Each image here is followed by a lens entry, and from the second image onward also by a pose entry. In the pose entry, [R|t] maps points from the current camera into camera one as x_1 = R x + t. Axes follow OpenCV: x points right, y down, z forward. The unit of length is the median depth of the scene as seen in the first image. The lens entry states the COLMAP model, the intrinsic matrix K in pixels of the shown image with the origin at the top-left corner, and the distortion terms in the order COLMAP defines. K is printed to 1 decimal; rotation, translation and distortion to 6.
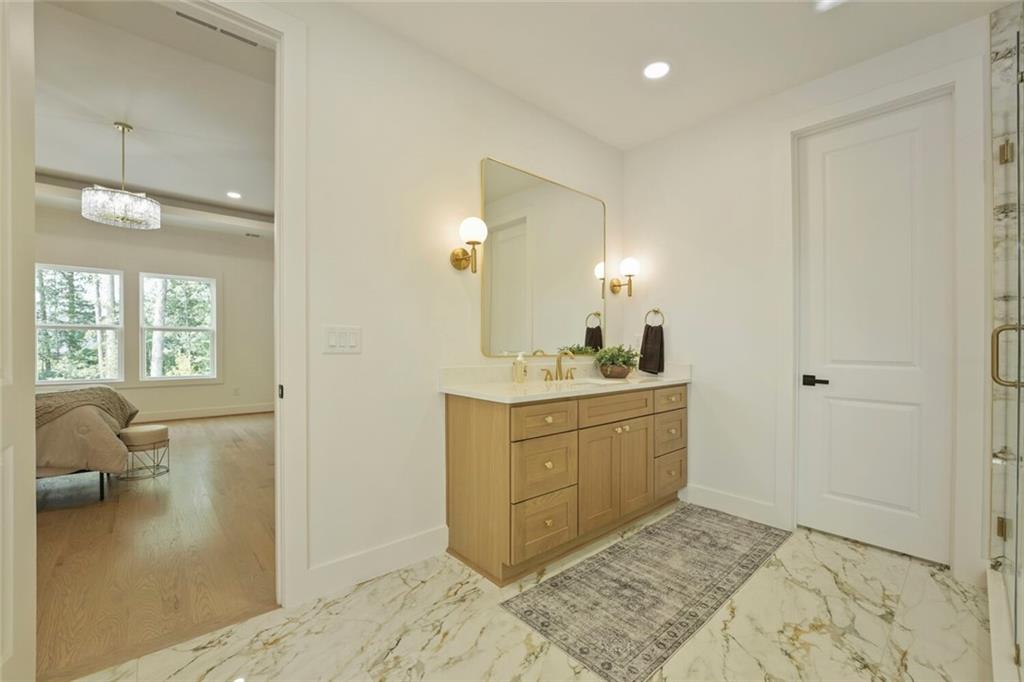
lens RADIAL K [[402.0, 0, 512.0], [0, 402.0, 341.0], [0, 0, 1]] dist [-0.024049, 0.002835]
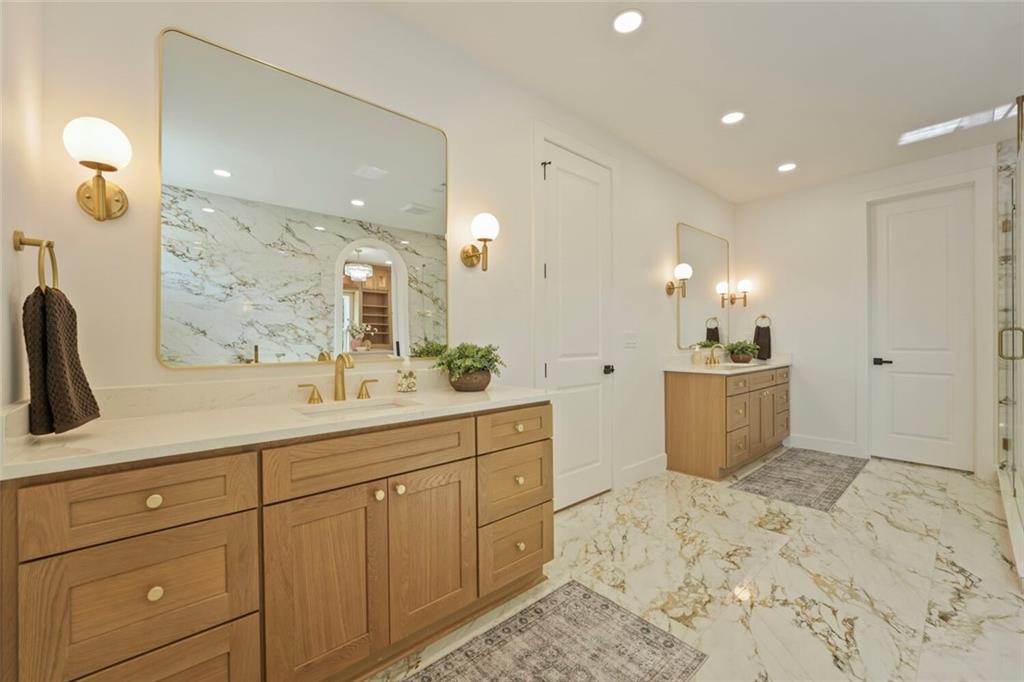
lens RADIAL K [[408.5, 0, 511.5], [0, 408.5, 337.8], [0, 0, 1]] dist [-0.008021, 0.000811]
pose [[0.999748, -0.015958, 0.015805, -0.821981], [0.015863, 0.999855, 0.006118, -0.029693], [-0.015900, -0.005866, 0.999856, -0.653844]]
